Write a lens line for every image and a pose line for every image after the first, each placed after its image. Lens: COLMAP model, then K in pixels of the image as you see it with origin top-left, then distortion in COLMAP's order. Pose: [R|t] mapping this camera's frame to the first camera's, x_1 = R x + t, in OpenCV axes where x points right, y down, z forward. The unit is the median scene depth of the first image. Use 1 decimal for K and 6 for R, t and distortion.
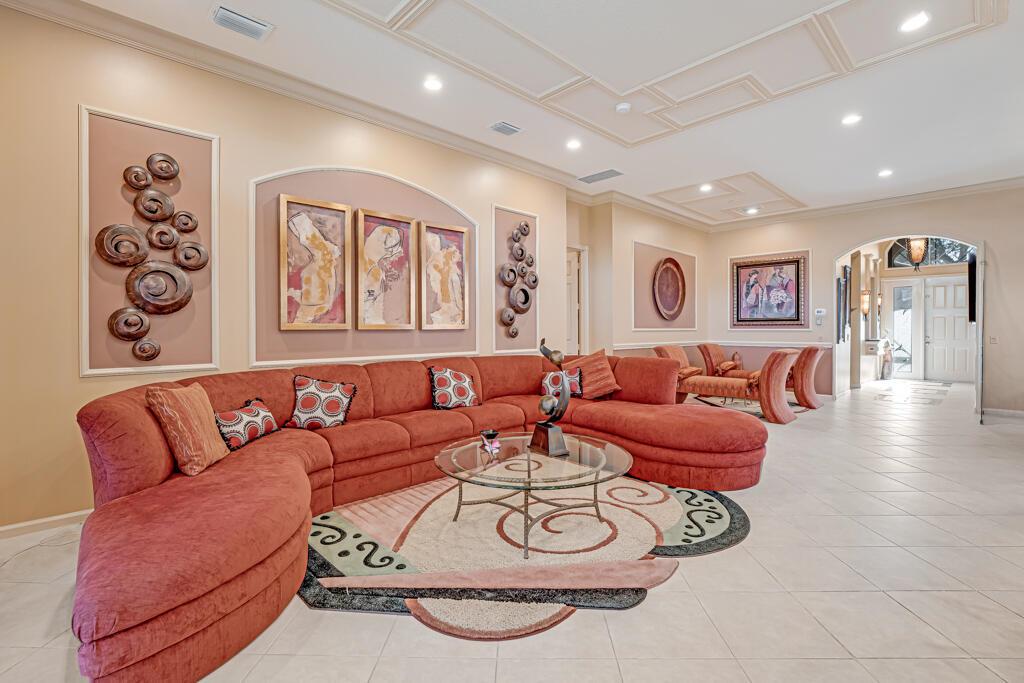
lens RADIAL K [[458.7, 0, 506.7], [0, 458.7, 334.0], [0, 0, 1]] dist [-0.016556, -0.001348]
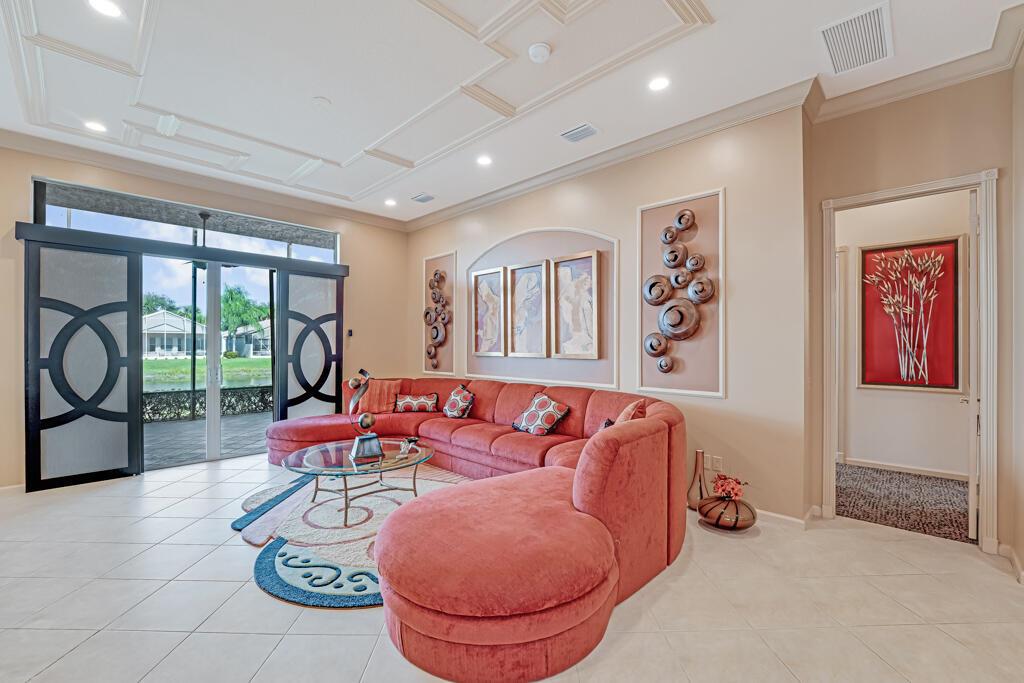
lens RADIAL K [[425.4, 0, 520.7], [0, 425.4, 346.3], [0, 0, 1]] dist [-0.023751, 0.001250]
pose [[0.060550, 0.006833, -0.998142, 0.566538], [-0.010218, 0.999928, 0.006225, -0.029480], [0.998113, 0.009822, 0.060615, 0.587911]]
